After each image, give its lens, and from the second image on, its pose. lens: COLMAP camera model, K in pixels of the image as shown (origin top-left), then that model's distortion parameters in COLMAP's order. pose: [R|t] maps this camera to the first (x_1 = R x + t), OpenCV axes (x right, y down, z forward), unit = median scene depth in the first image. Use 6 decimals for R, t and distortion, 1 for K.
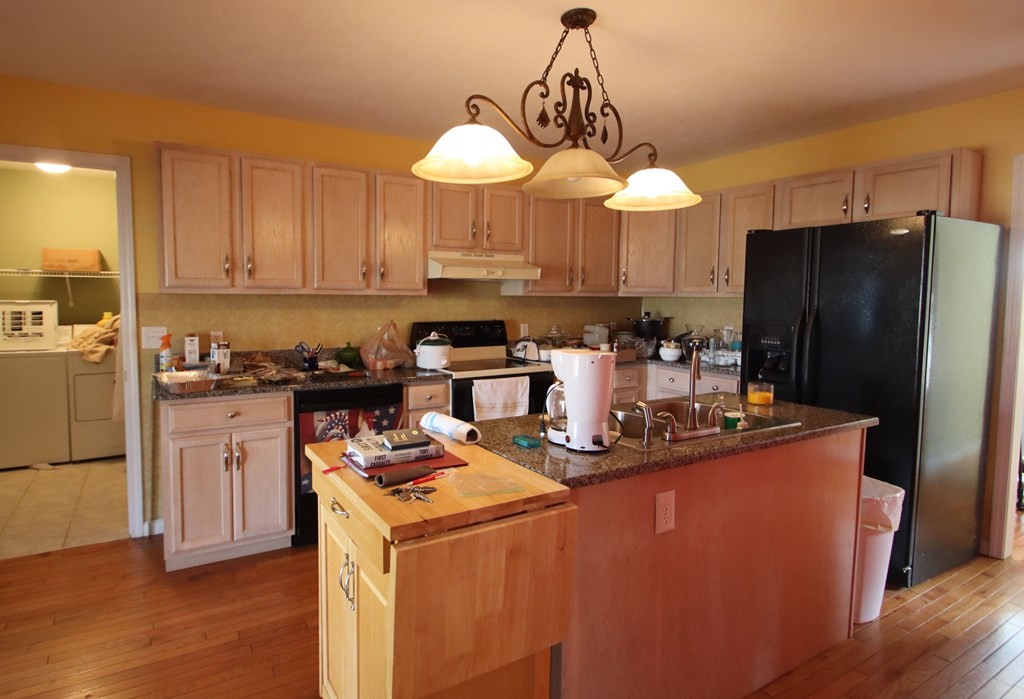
lens RADIAL K [[594.6, 0, 512.0], [0, 594.6, 349.5], [0, 0, 1]] dist [0.002388, 0.000262]
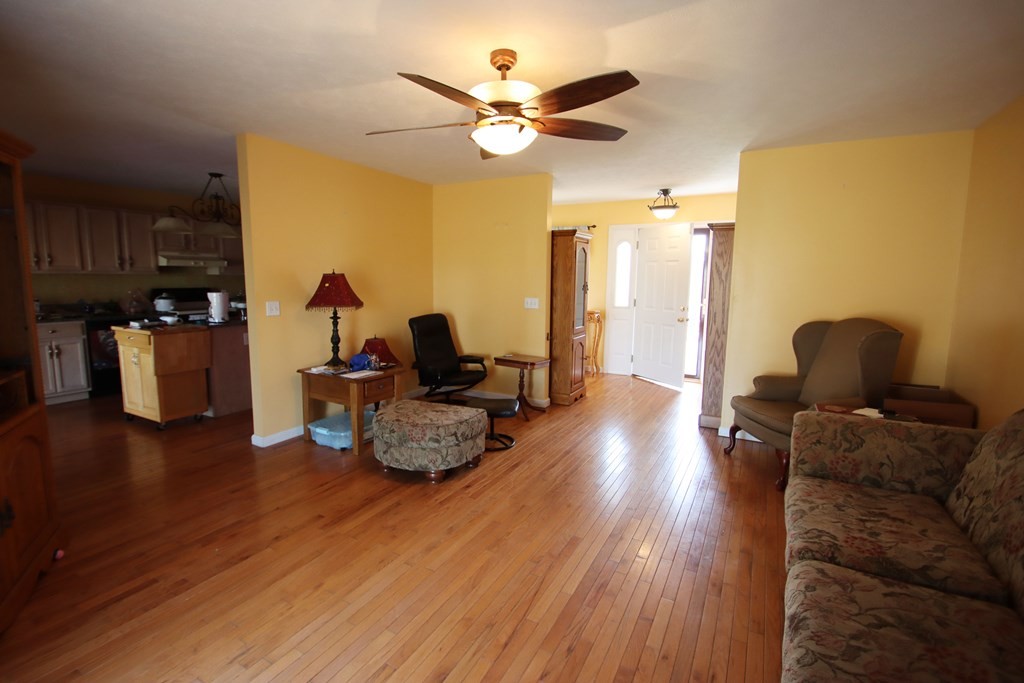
lens RADIAL K [[473.8, 0, 512.0], [0, 473.8, 341.5], [0, 0, 1]] dist [-0.006715, -0.000615]
pose [[0.882070, -0.068250, 0.466148, 0.184779], [0.042568, 0.996950, 0.065417, 0.097109], [-0.469191, -0.037859, 0.882285, -1.186594]]
